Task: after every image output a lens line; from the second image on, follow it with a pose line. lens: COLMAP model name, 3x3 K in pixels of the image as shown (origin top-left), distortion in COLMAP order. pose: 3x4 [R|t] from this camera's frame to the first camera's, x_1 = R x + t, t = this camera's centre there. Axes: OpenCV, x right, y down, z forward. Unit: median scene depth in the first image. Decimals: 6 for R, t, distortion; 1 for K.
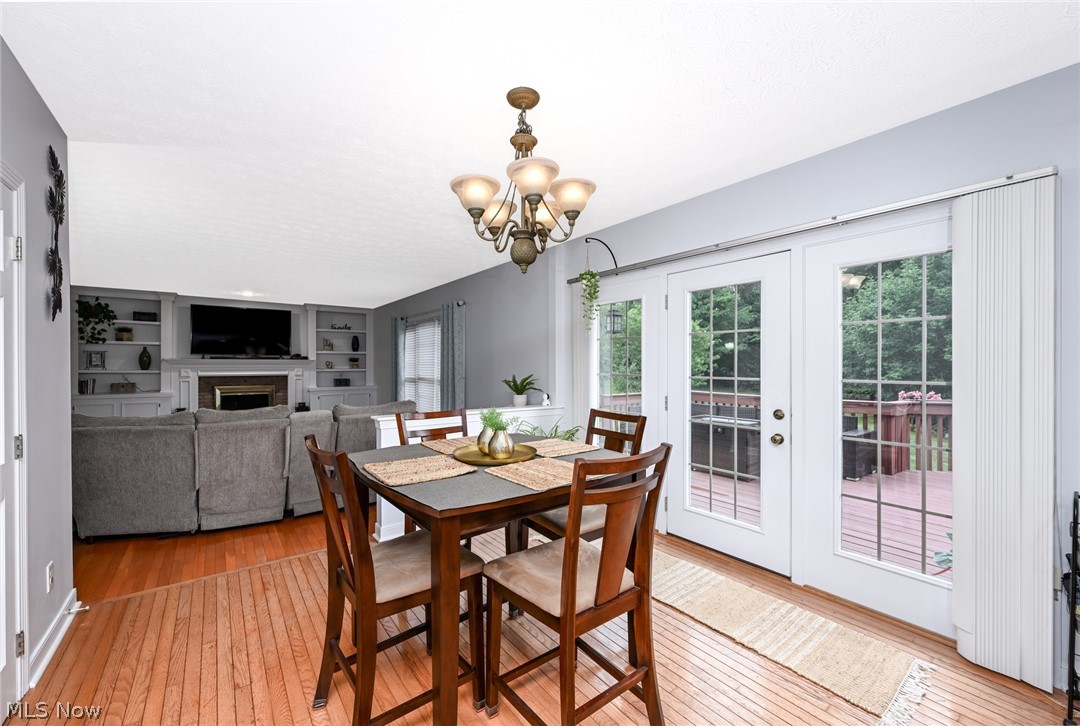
lens RADIAL K [[429.2, 0, 548.3], [0, 429.2, 365.5], [0, 0, 1]] dist [-0.000991, -0.000812]
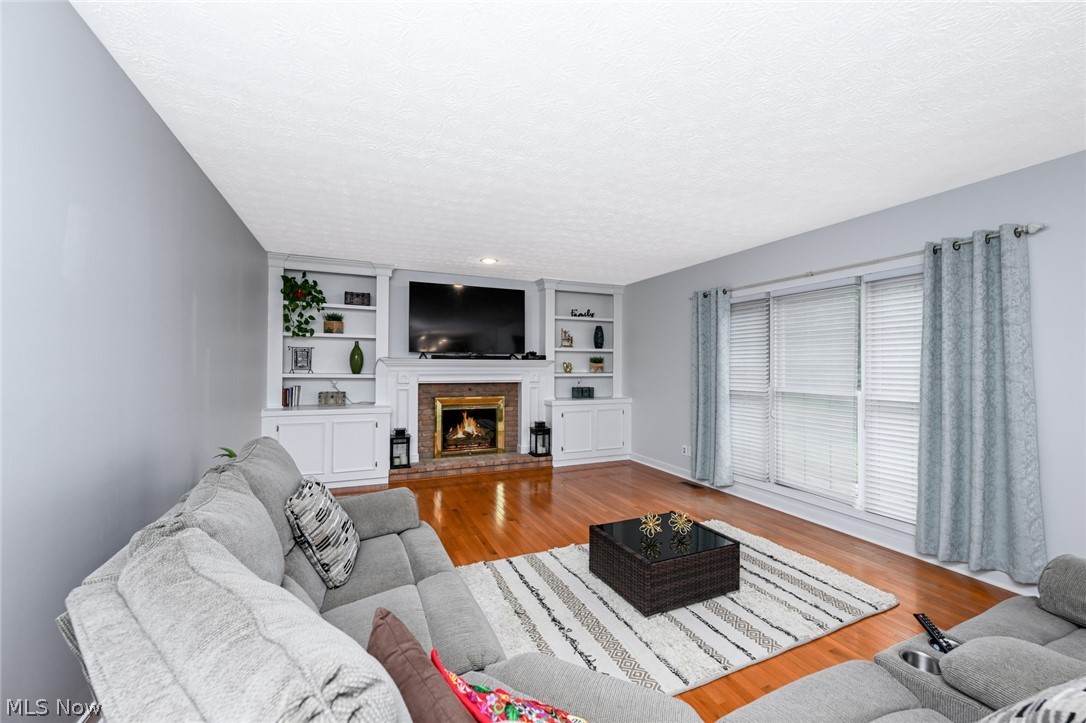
lens RADIAL K [[431.6, 0, 543.8], [0, 431.6, 363.9], [0, 0, 1]] dist [-0.000991, -0.000812]
pose [[0.968126, 0.006189, -0.250386, -0.438784], [-0.007228, 0.999969, -0.003230, -0.005718], [0.250358, 0.004937, 0.968141, 0.364599]]
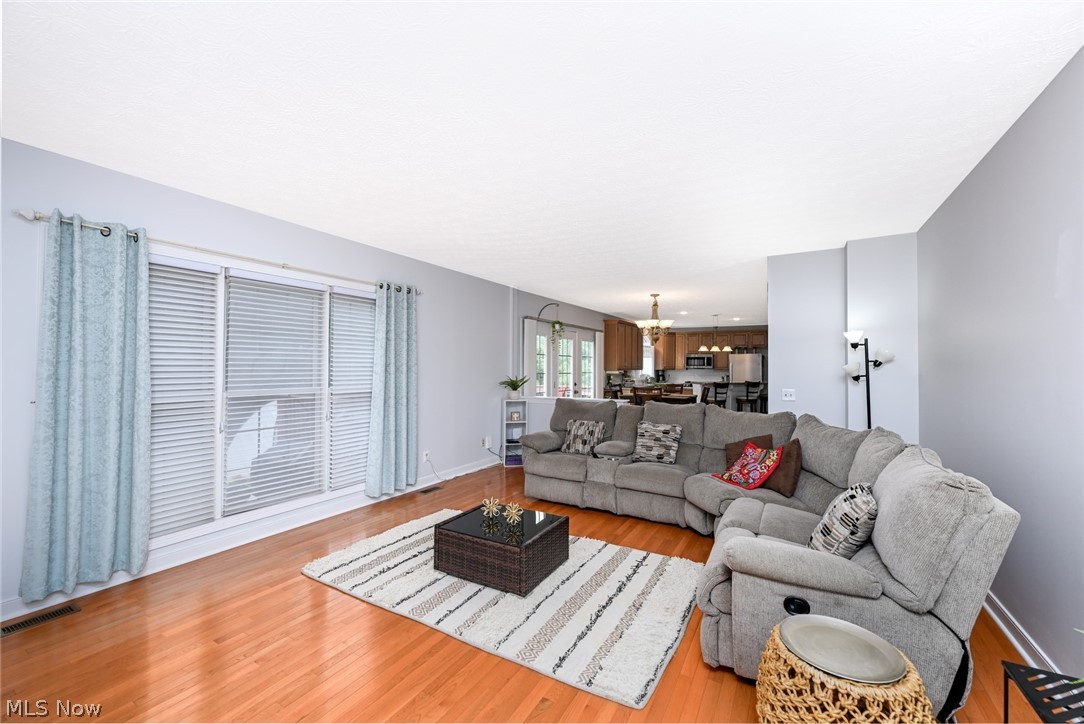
lens RADIAL K [[430.8, 0, 543.5], [0, 430.8, 365.1], [0, 0, 1]] dist [-0.000991, -0.000812]
pose [[-0.364773, 0.003085, 0.931091, -1.506523], [-0.005631, 0.999969, -0.005519, -0.005954], [-0.931079, -0.007256, -0.364745, 1.757947]]
